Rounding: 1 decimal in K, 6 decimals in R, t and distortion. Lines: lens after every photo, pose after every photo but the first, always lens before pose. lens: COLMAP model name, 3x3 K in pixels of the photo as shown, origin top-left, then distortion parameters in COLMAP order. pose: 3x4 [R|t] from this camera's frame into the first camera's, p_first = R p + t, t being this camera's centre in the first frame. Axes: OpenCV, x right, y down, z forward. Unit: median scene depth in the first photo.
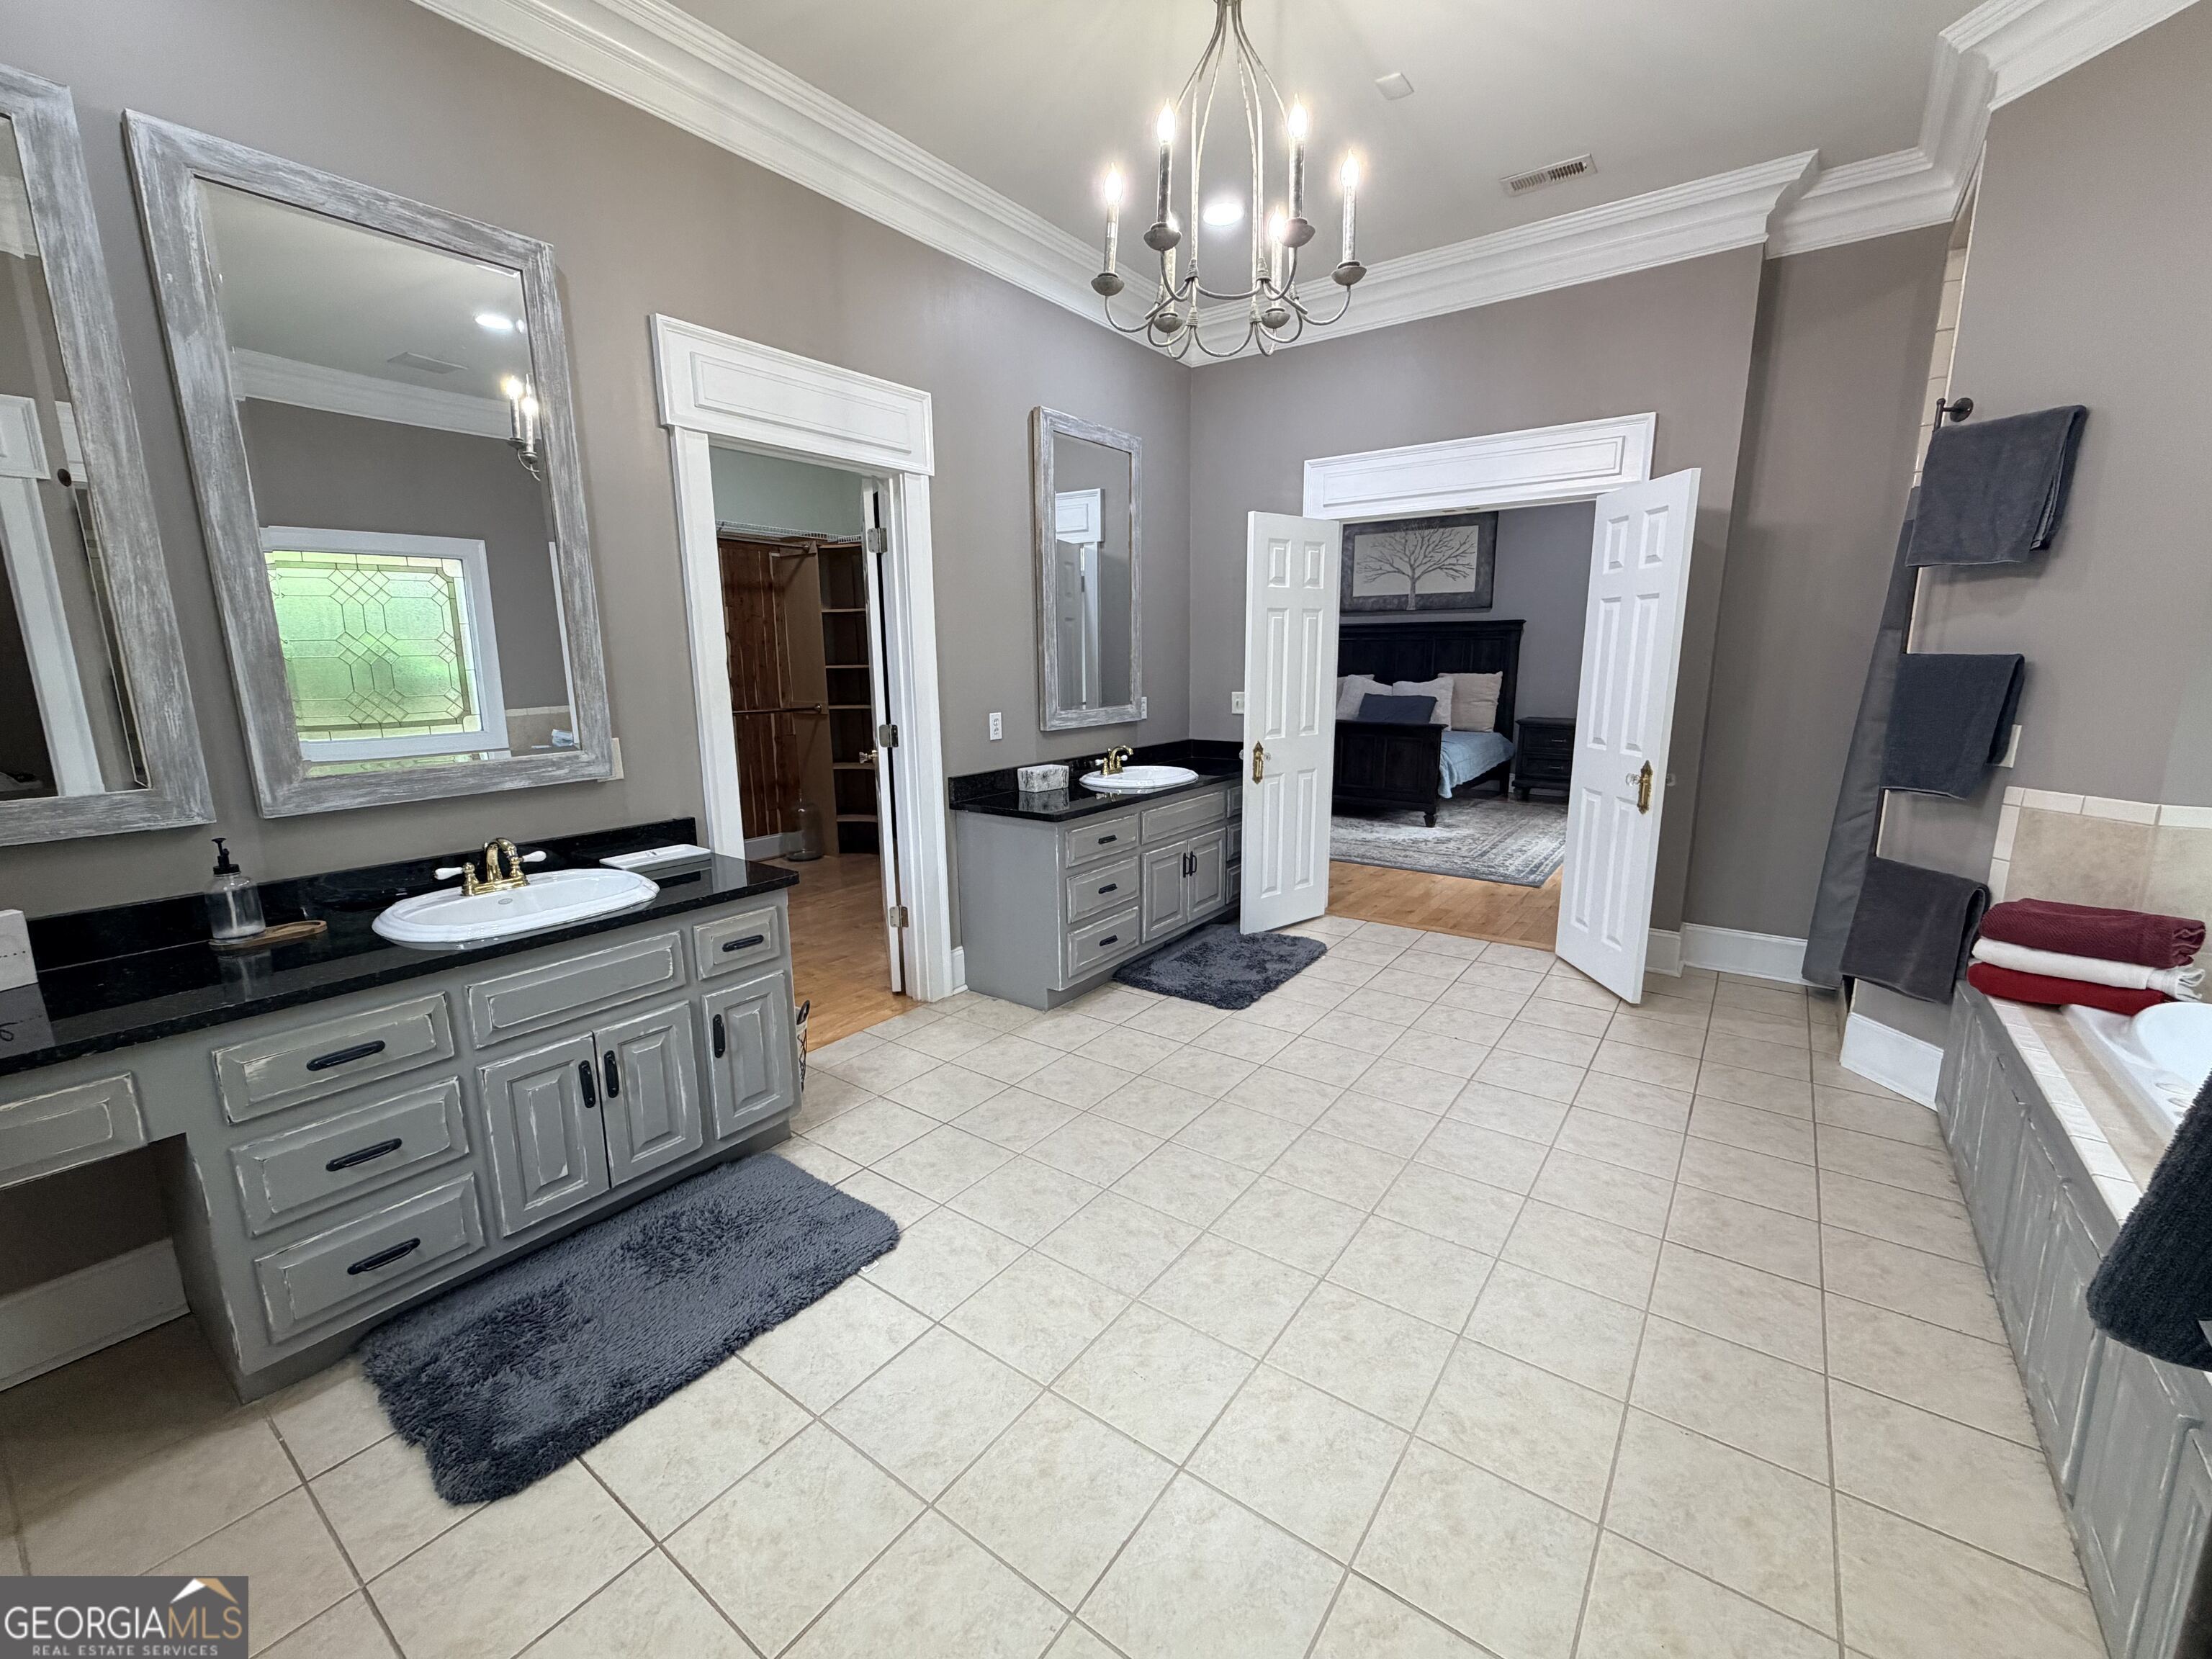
lens RADIAL K [[912.3, 0, 1084.5], [0, 912.3, 822.0], [0, 0, 1]] dist [-0.019916, -0.000121]
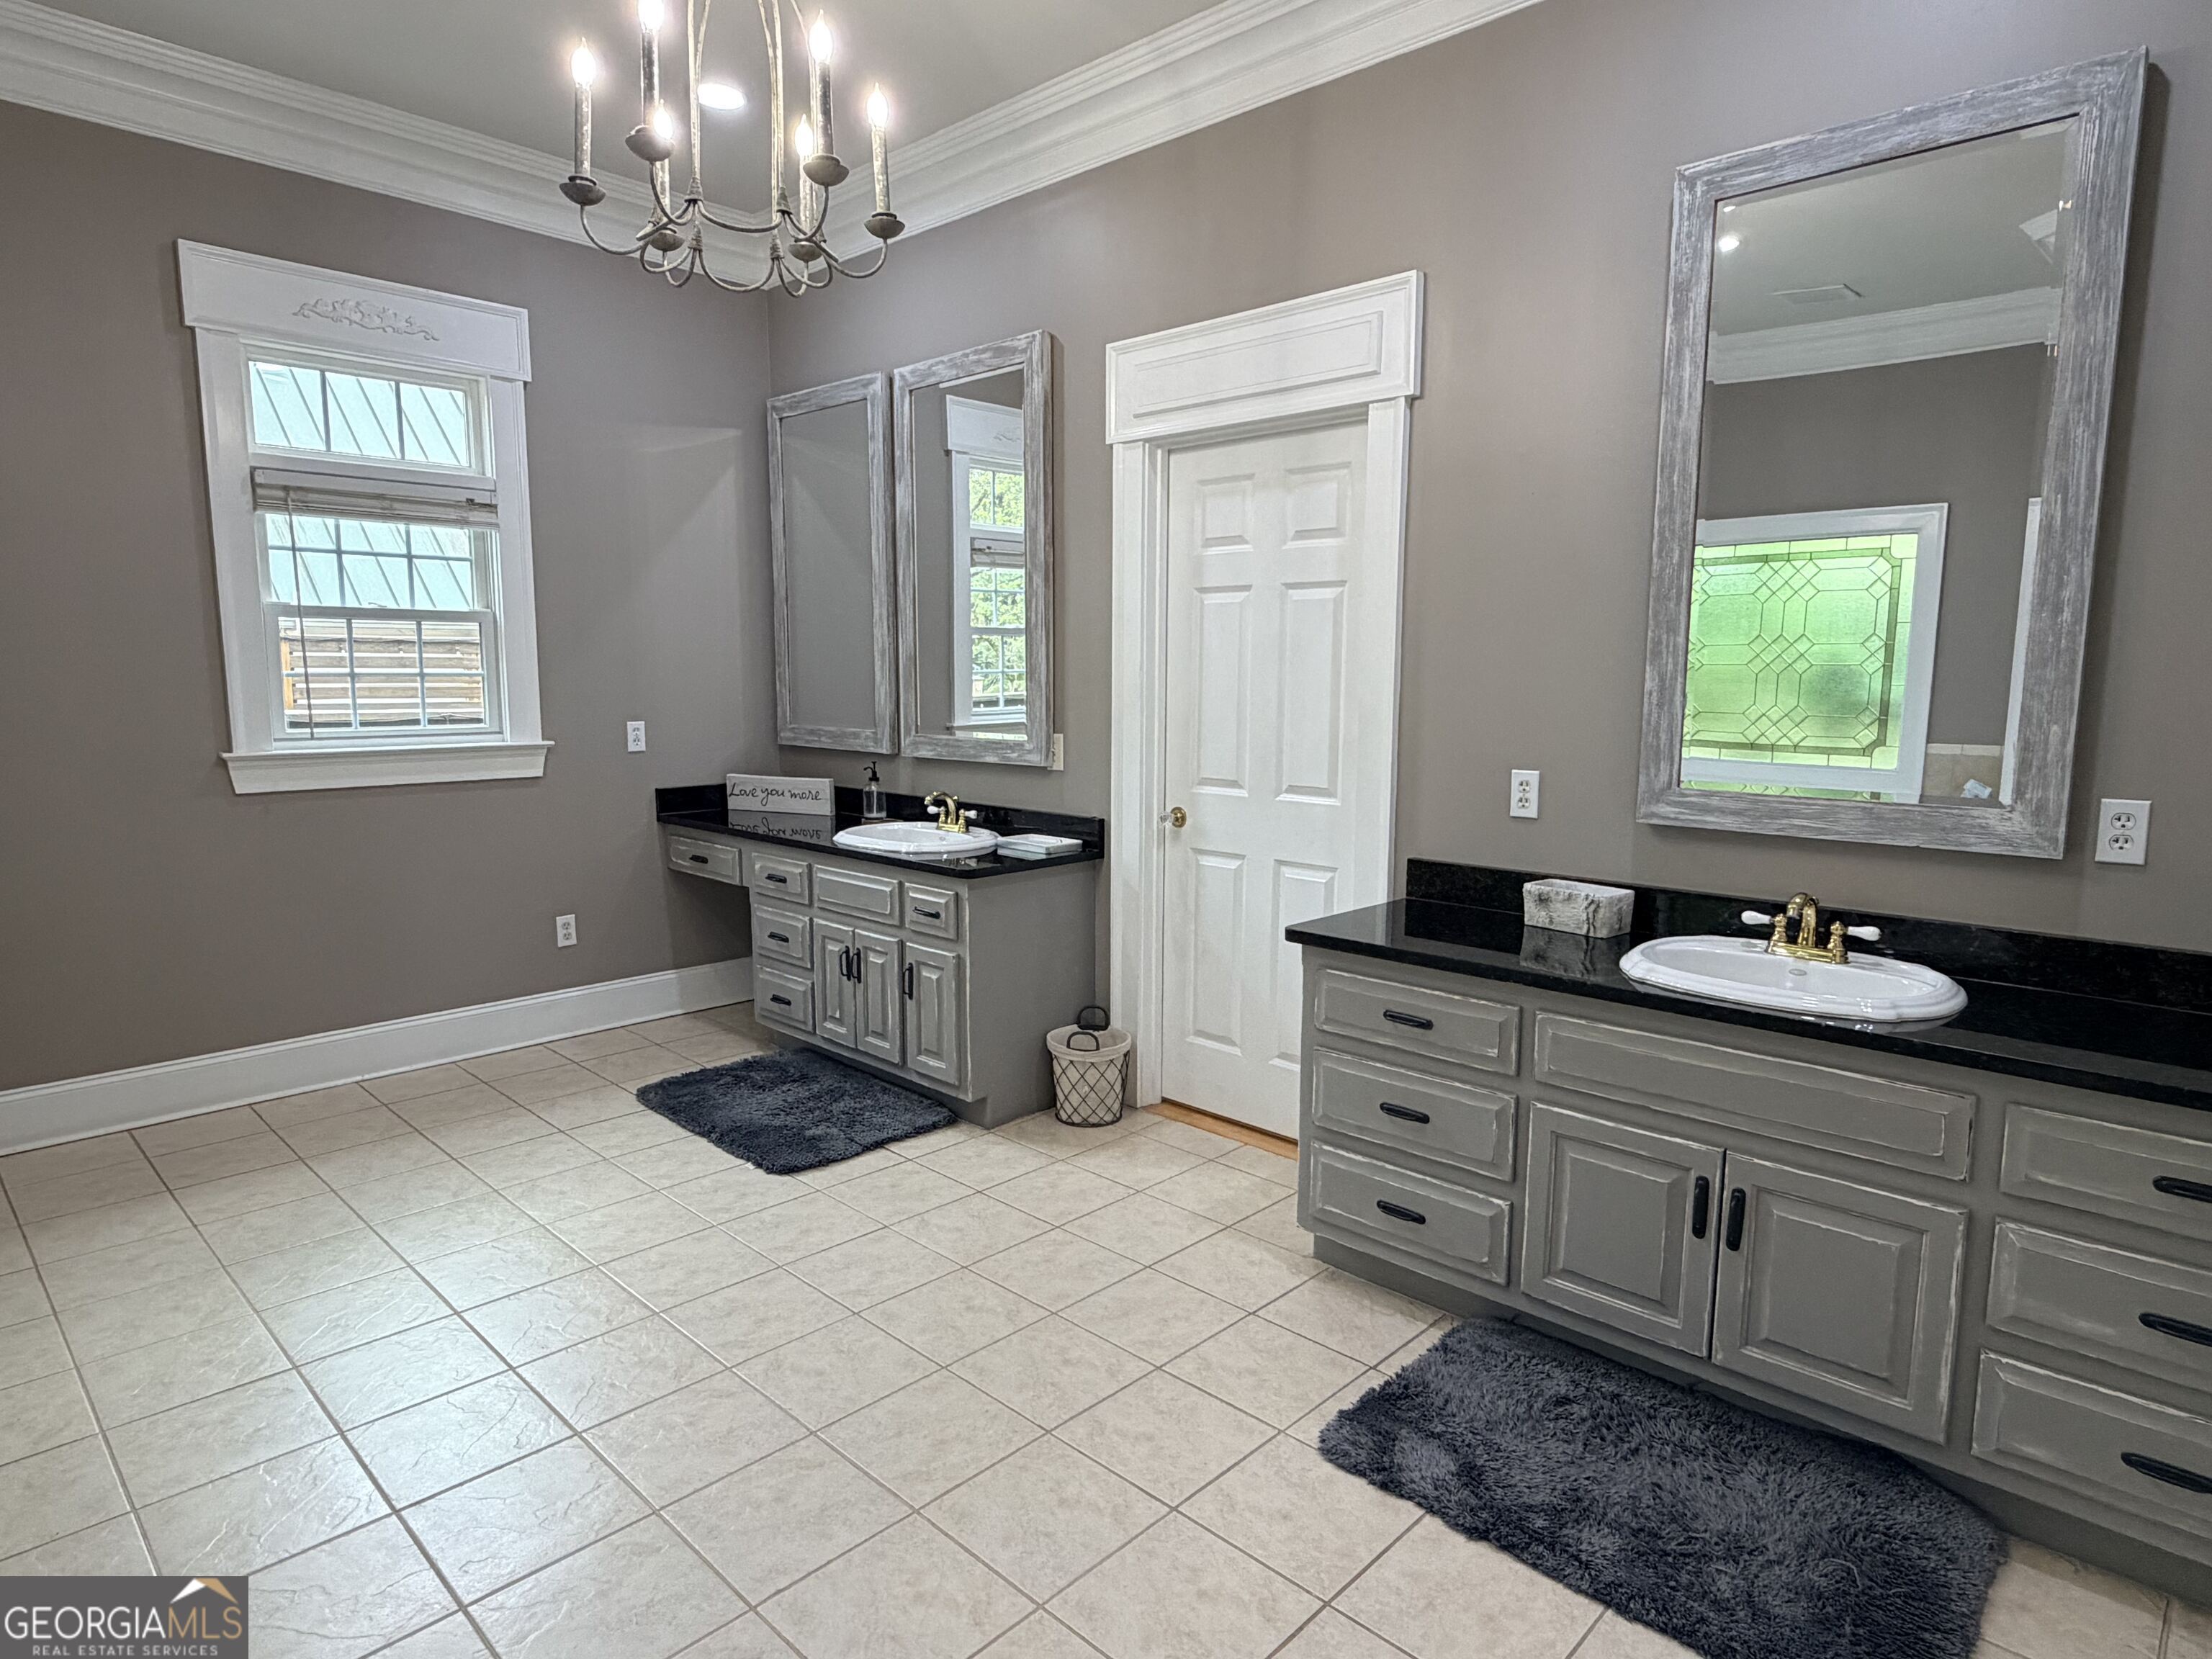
lens RADIAL K [[1242.0, 0, 1067.3], [0, 1242.0, 826.4], [0, 0, 1]] dist [-0.001750, -0.000394]
pose [[-0.130352, 0.133991, -0.982372, 0.697230], [-0.186131, 0.969902, 0.156988, -0.154372], [0.973840, 0.203313, -0.101489, 0.813357]]
